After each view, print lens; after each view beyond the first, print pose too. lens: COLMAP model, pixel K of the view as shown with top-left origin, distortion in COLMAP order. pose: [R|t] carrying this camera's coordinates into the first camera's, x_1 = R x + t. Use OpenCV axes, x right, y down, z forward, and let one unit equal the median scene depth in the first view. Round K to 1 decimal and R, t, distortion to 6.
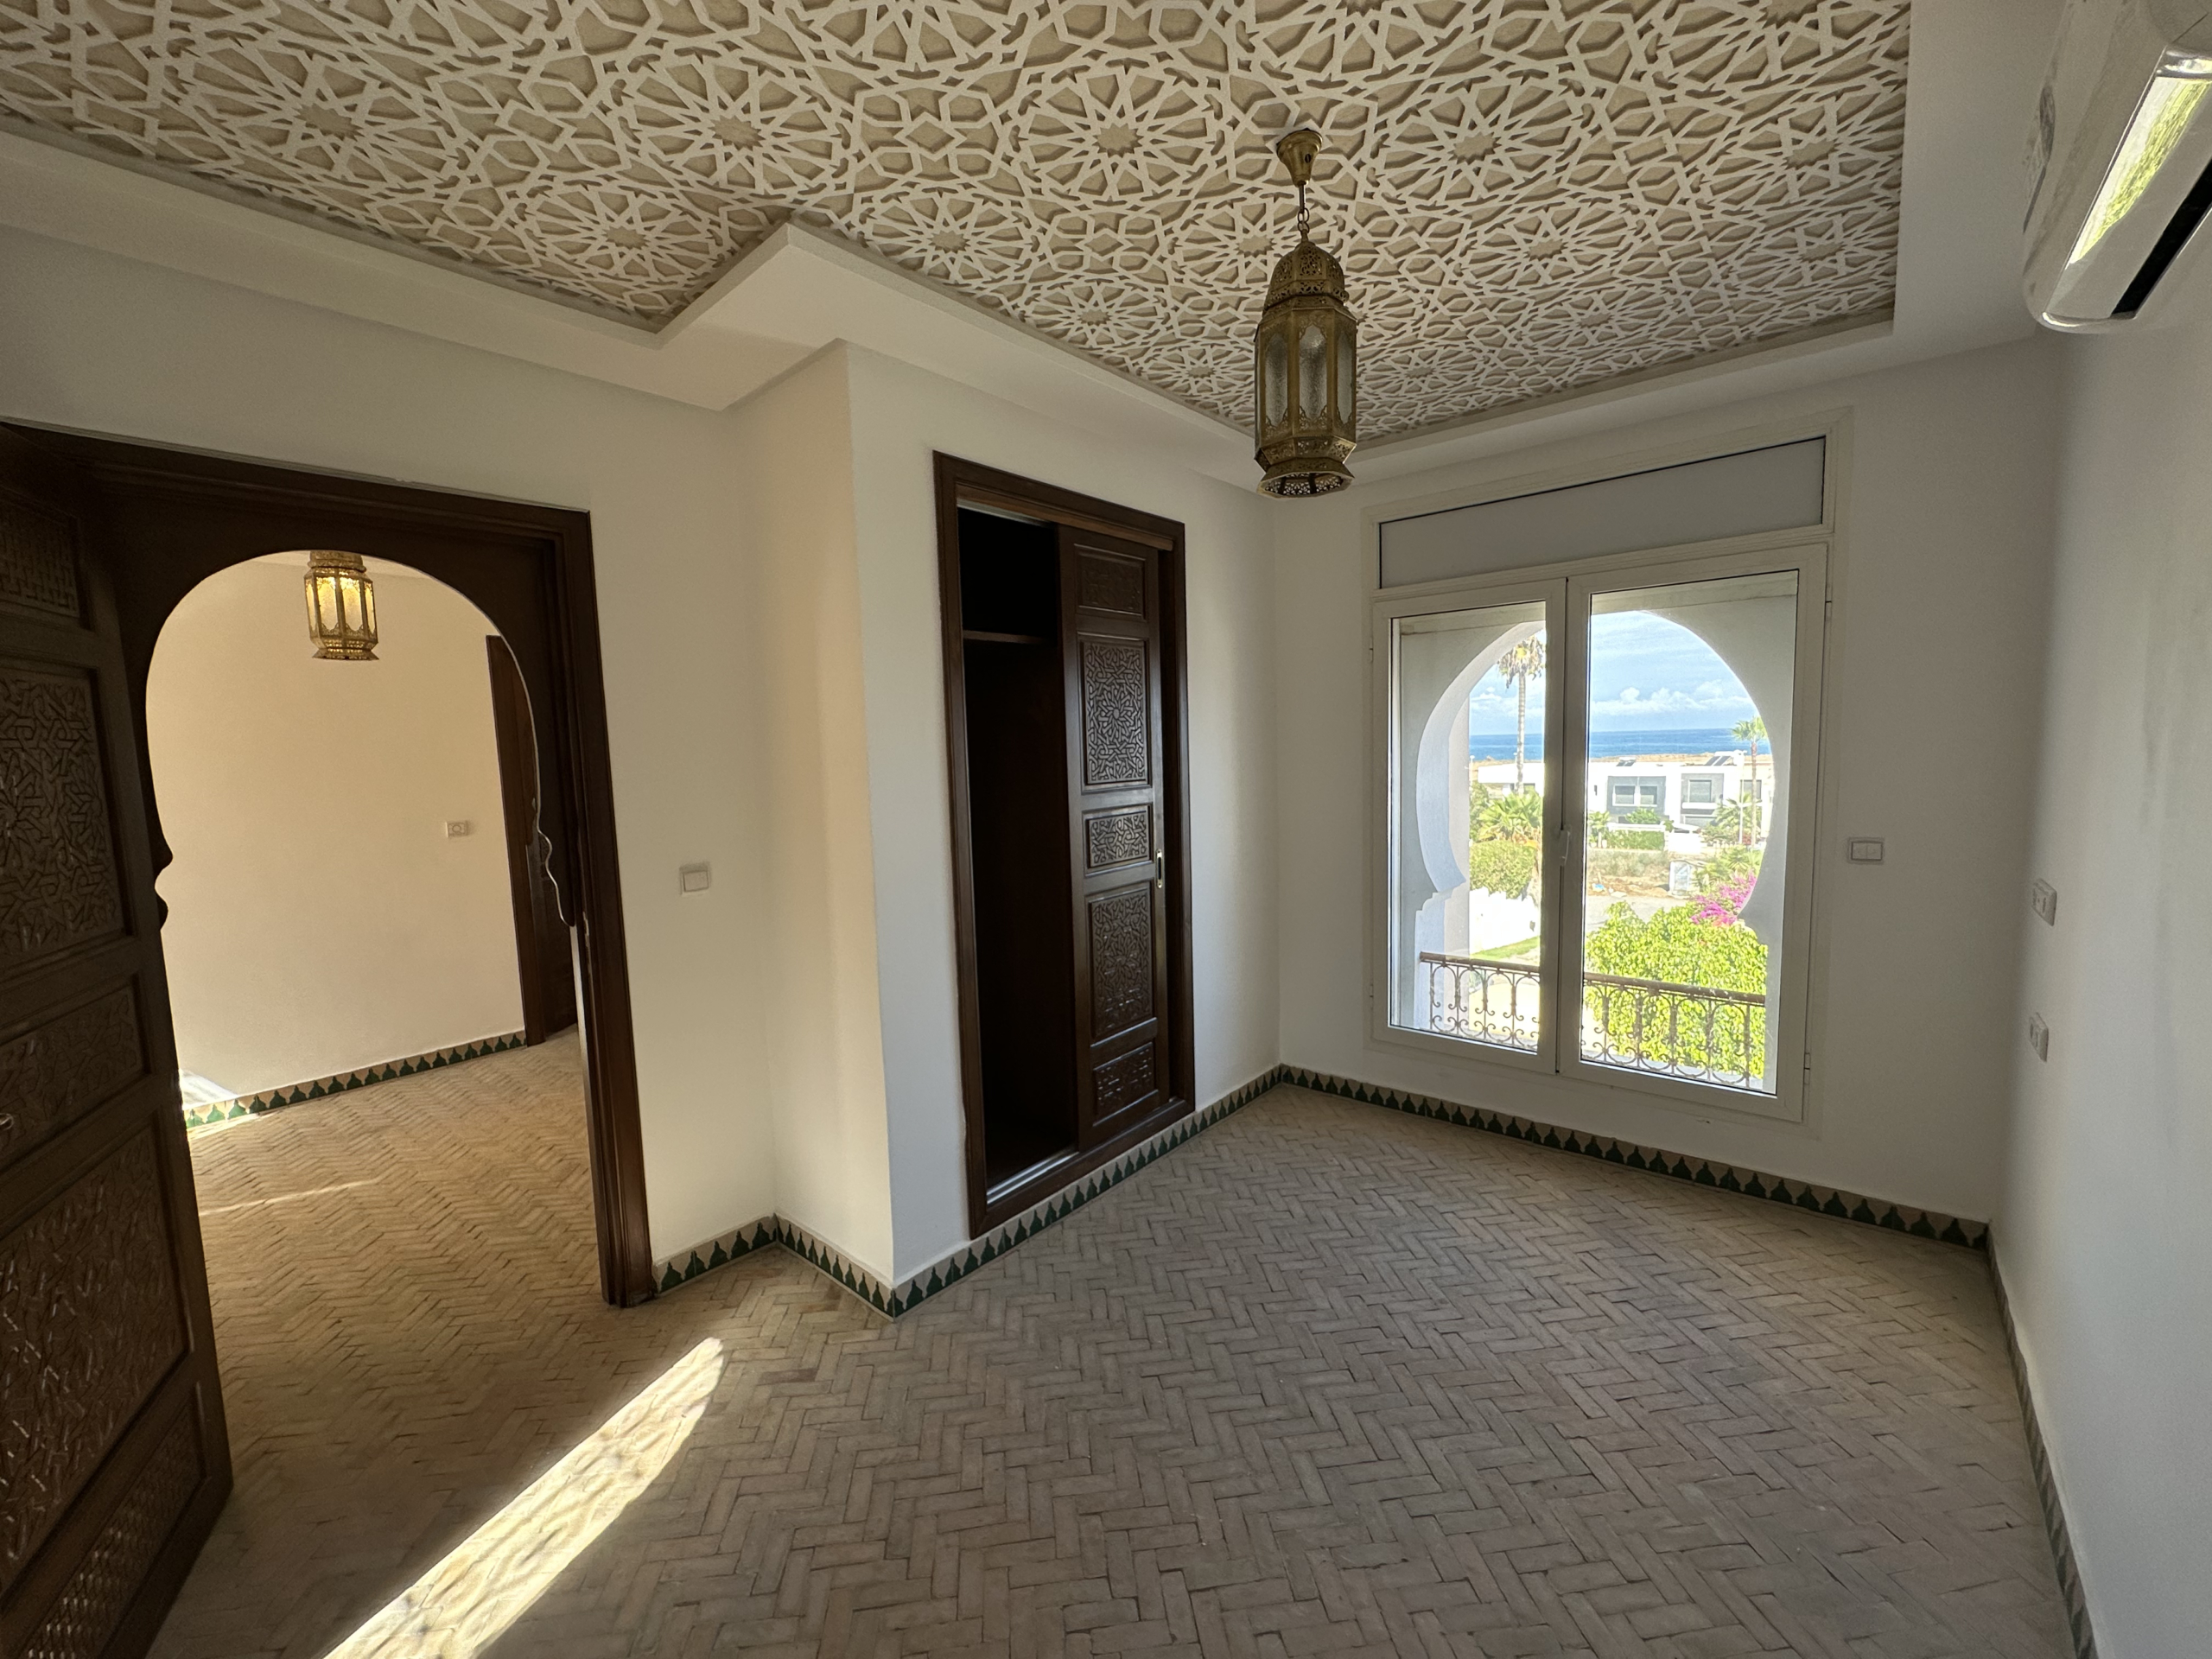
lens RADIAL K [[880.8, 0, 1103.2], [0, 880.8, 829.8], [0, 0, 1]] dist [-0.004680, 0.001025]
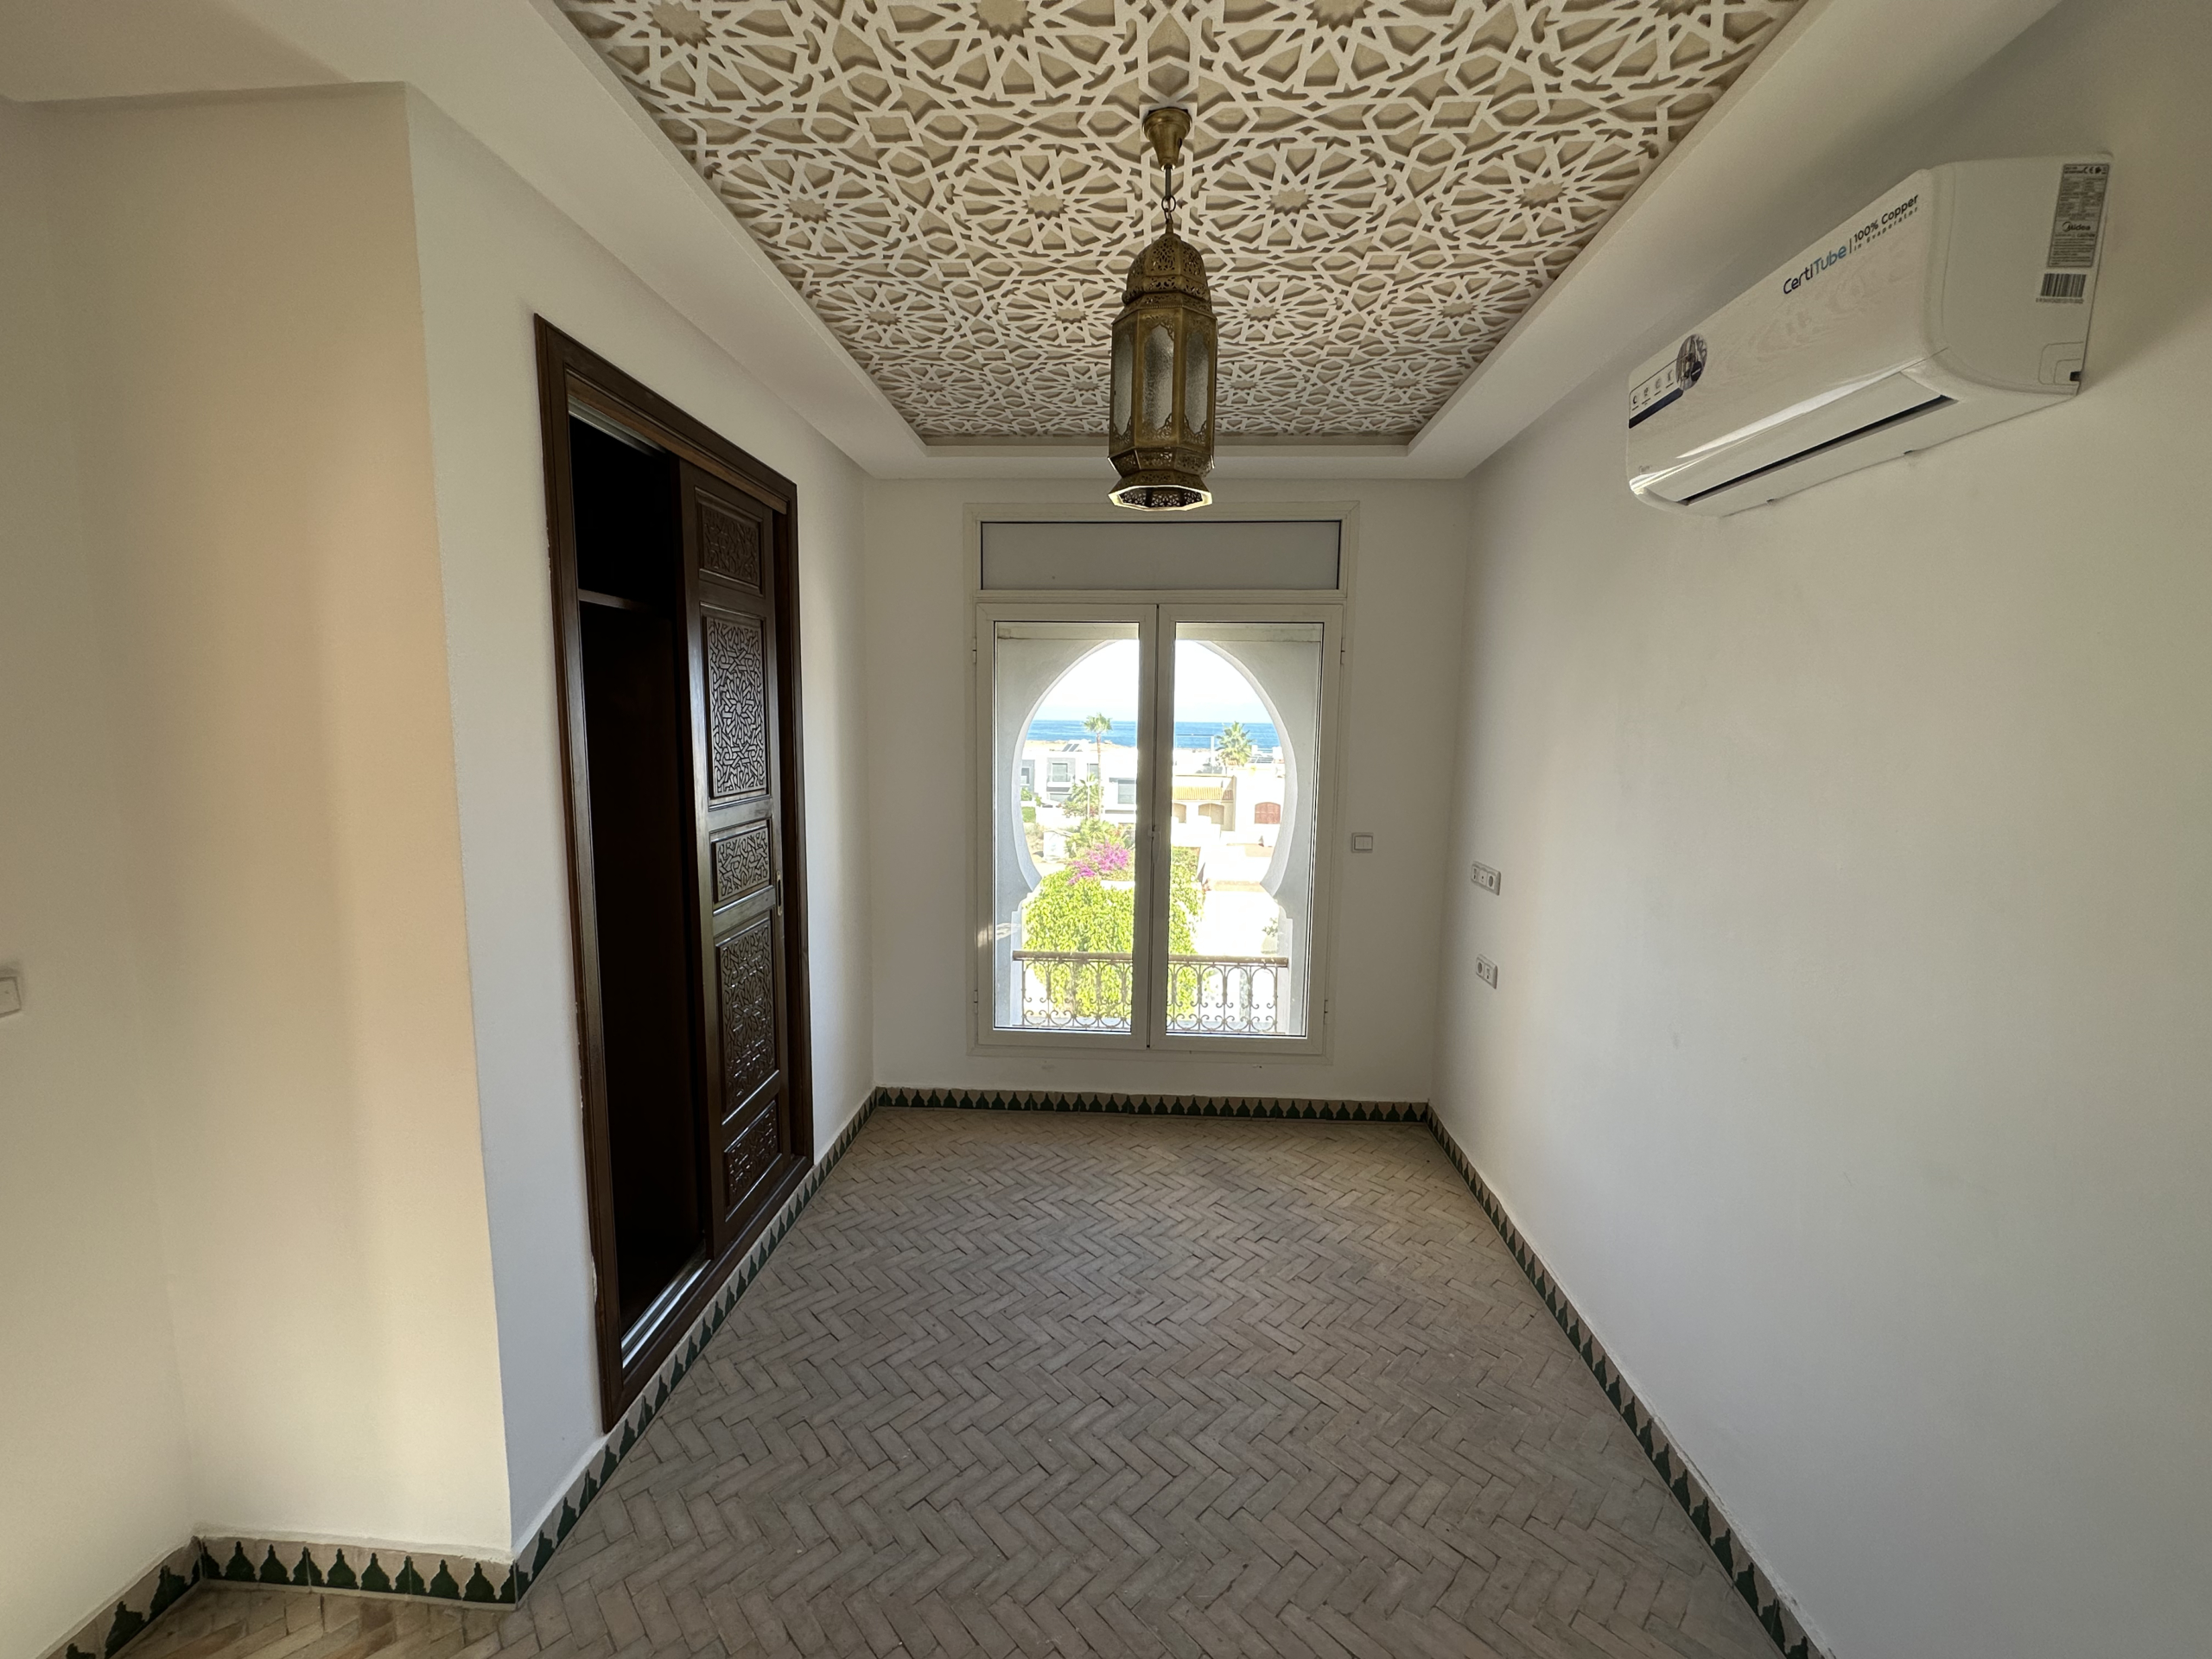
lens RADIAL K [[880.8, 0, 1100.5], [0, 880.8, 829.4], [0, 0, 1]] dist [-0.004680, 0.001025]
pose [[0.795890, -0.035127, 0.604422, -0.220133], [0.021229, 0.999321, 0.030124, -0.039595], [-0.605069, -0.011144, 0.796095, 0.164250]]
